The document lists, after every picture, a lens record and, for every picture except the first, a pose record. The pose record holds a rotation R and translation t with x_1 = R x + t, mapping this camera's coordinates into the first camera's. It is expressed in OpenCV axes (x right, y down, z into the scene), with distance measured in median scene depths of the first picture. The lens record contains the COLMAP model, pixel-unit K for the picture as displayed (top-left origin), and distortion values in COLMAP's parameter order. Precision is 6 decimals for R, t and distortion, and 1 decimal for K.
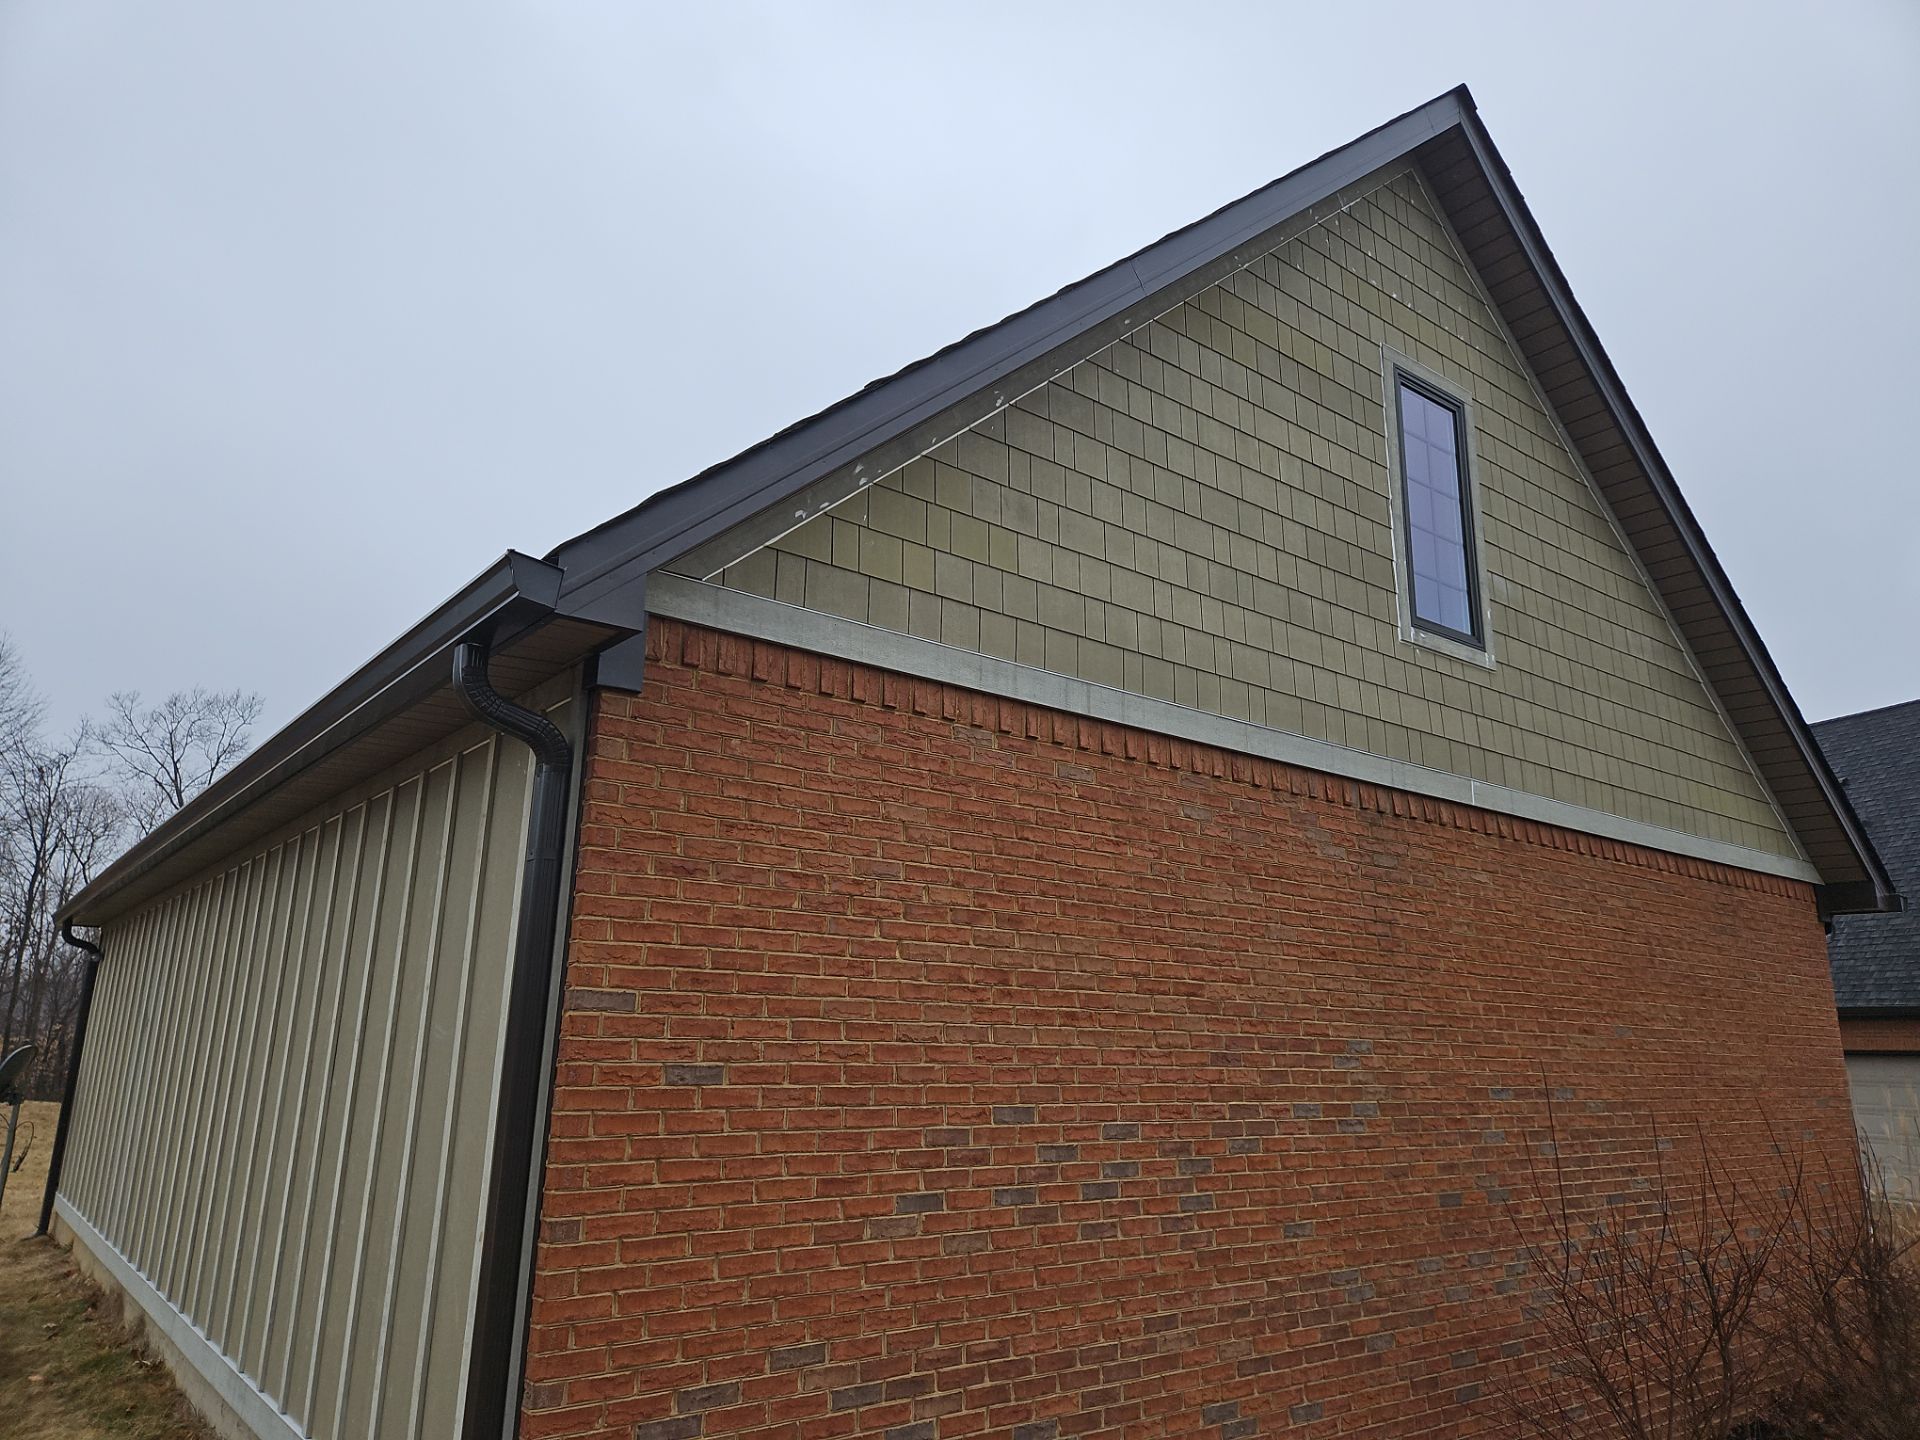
lens RADIAL K [[1278.2, 0, 960.0], [0, 1278.2, 720.0], [0, 0, 1]] dist [0.071144, -0.057922]
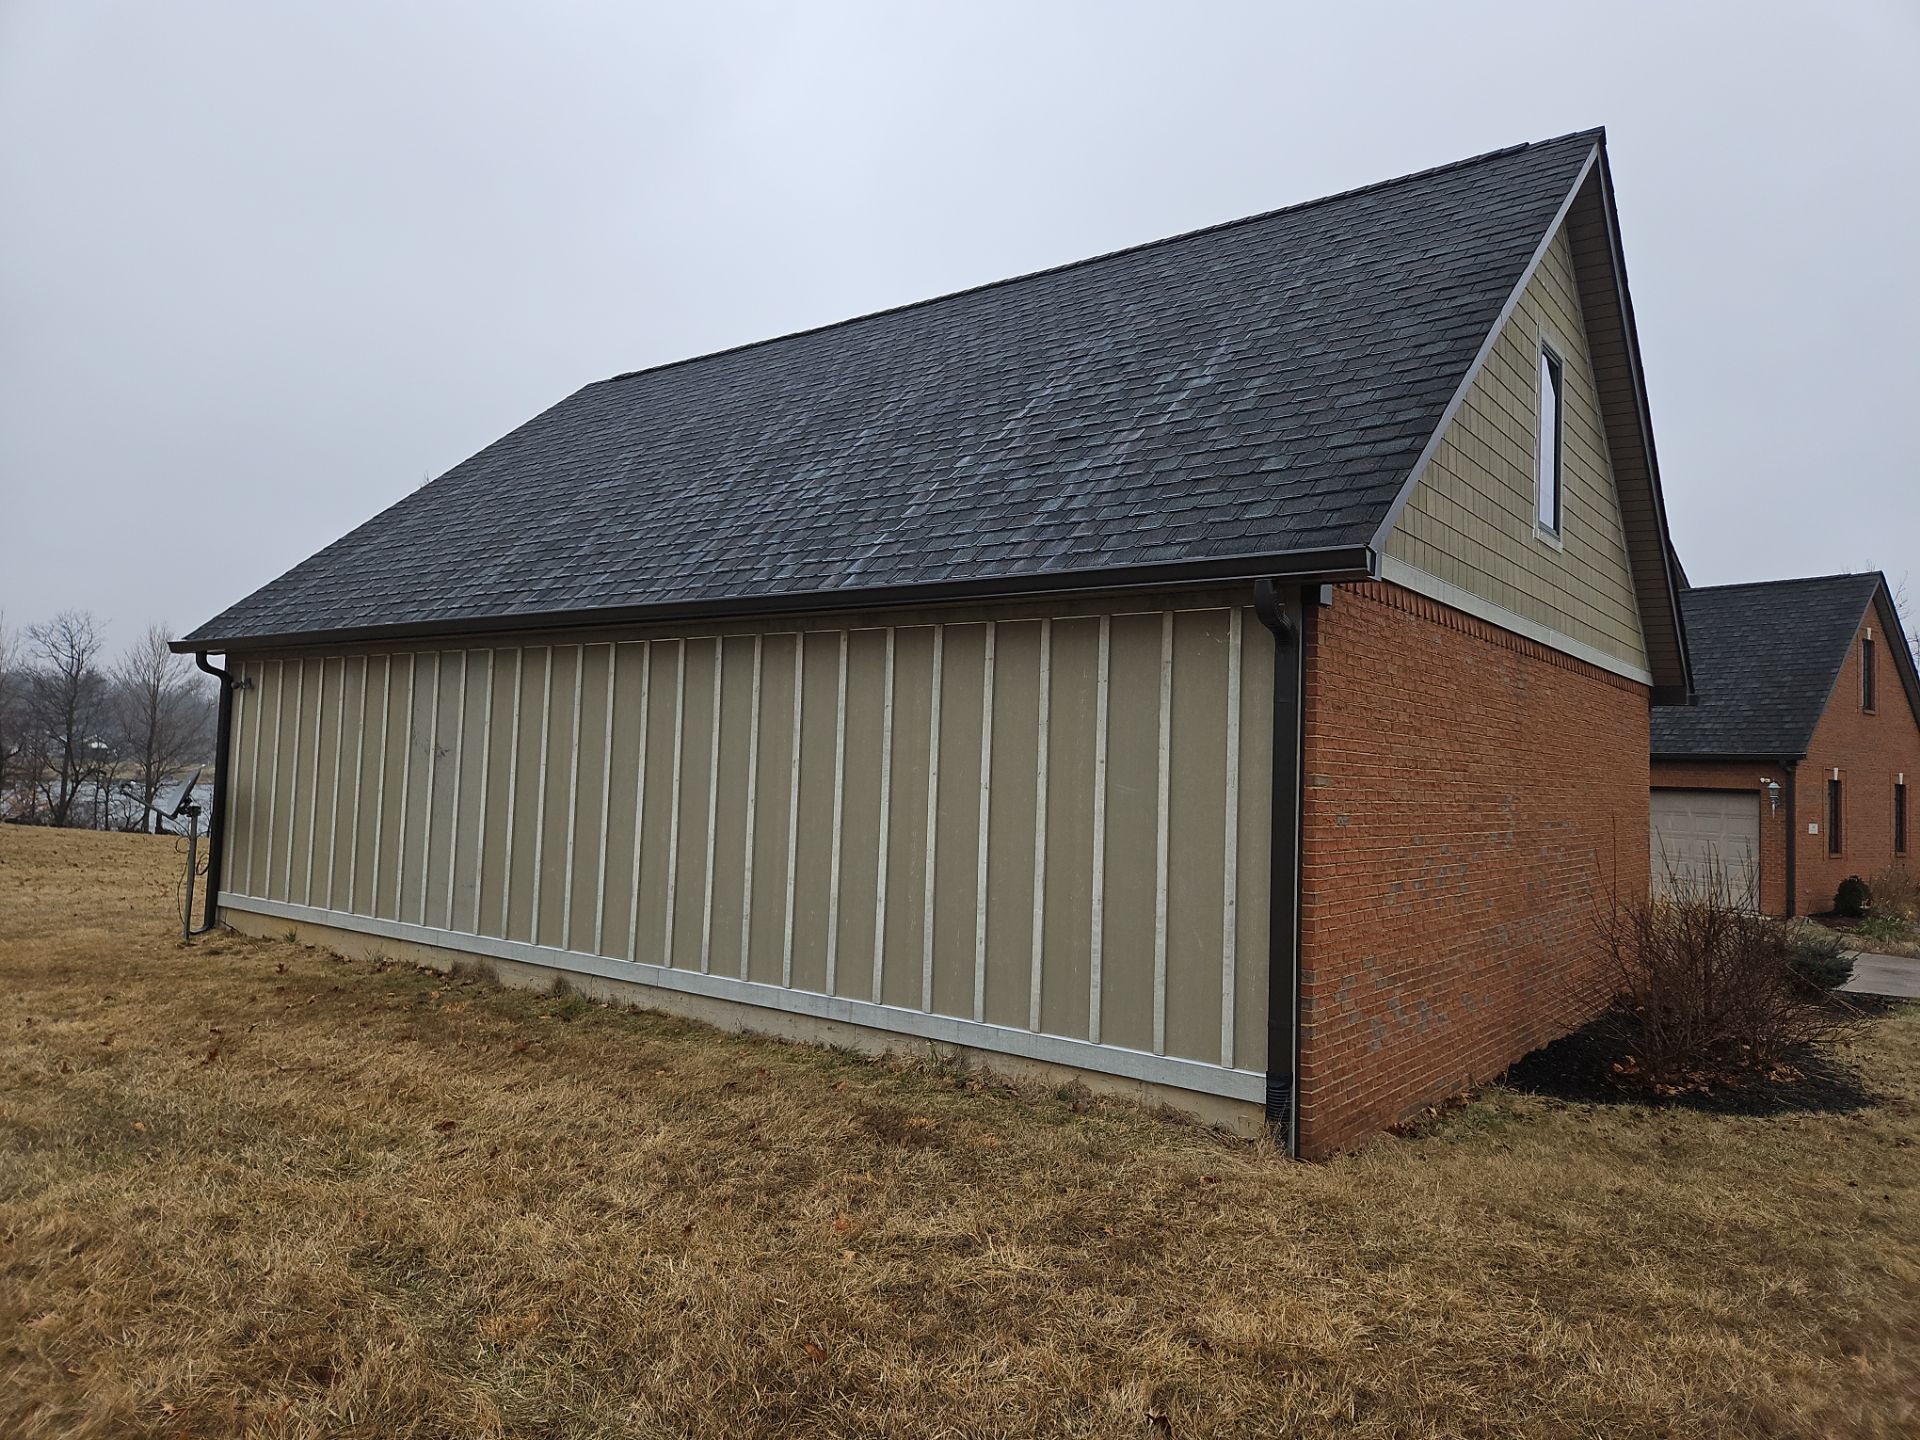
lens RADIAL K [[1283.1, 0, 966.0], [0, 1283.1, 709.9], [0, 0, 1]] dist [0.071262, -0.066248]
pose [[0.966617, 0.029096, 0.254567, -0.869658], [-0.080995, 0.977284, 0.195847, -0.138404], [-0.243086, -0.209927, 0.947016, -0.411025]]
